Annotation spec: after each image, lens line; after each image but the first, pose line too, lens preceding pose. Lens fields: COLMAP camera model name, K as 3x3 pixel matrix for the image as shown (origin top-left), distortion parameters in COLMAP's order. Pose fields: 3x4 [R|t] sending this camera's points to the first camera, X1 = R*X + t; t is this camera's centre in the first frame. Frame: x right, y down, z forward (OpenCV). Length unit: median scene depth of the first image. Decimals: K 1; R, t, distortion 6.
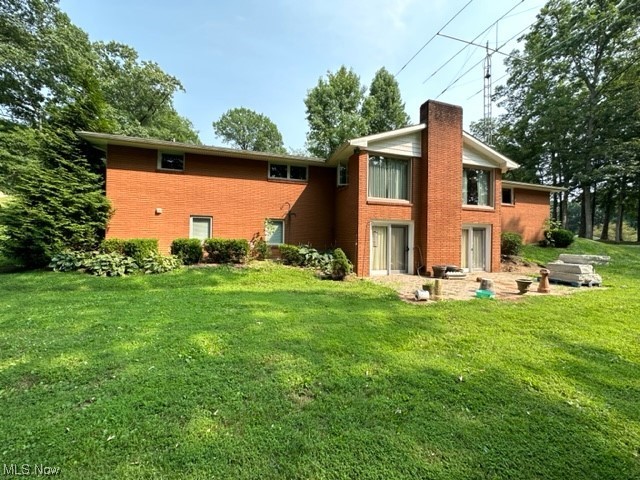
lens RADIAL K [[257.0, 0, 320.4], [0, 257.0, 240.2], [0, 0, 1]] dist [-0.002401, 0.000180]
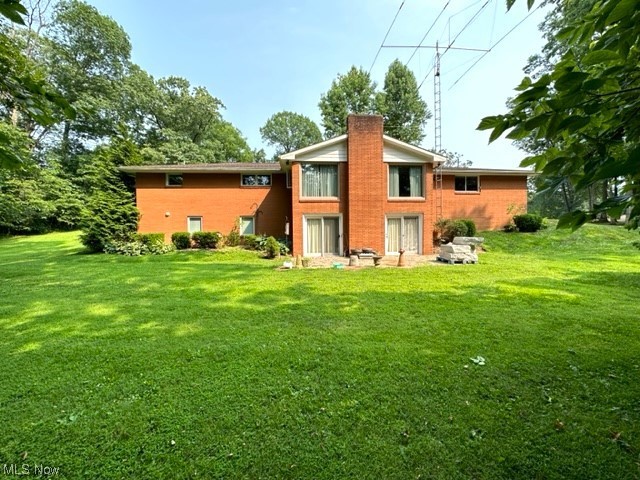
lens RADIAL K [[257.0, 0, 319.3], [0, 257.0, 239.9], [0, 0, 1]] dist [-0.002401, 0.000180]
pose [[0.972892, -0.019113, -0.230467, 0.540741], [0.025618, 0.999352, 0.025268, 0.019577], [0.229835, -0.030488, 0.972752, -0.241613]]
